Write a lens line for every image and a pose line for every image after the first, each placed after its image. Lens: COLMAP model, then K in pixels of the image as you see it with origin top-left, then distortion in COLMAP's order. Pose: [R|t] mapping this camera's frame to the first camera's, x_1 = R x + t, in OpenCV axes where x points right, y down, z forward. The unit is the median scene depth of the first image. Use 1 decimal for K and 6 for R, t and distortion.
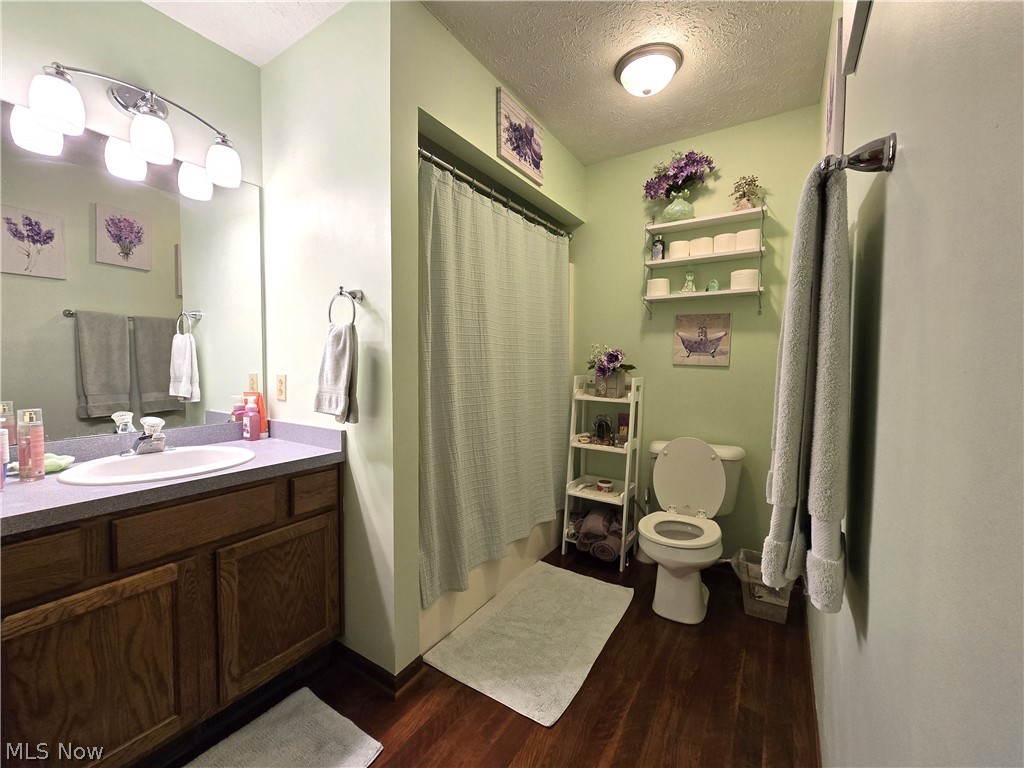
lens RADIAL K [[421.1, 0, 510.2], [0, 421.1, 381.6], [0, 0, 1]] dist [0.001874, -0.000831]
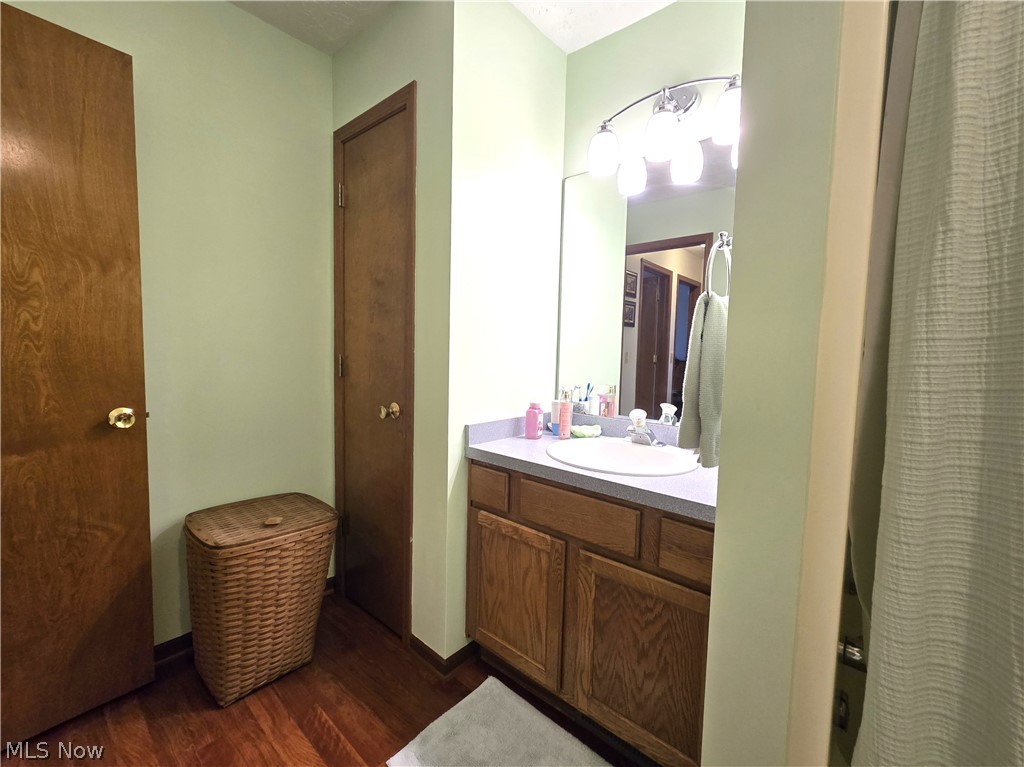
lens RADIAL K [[421.1, 0, 510.5], [0, 421.1, 385.5], [0, 0, 1]] dist [0.001874, -0.000831]
pose [[-0.135831, 0.069547, -0.988288, 0.260044], [-0.077574, 0.993724, 0.080591, -0.043093], [0.987690, 0.087613, -0.129584, 0.905988]]
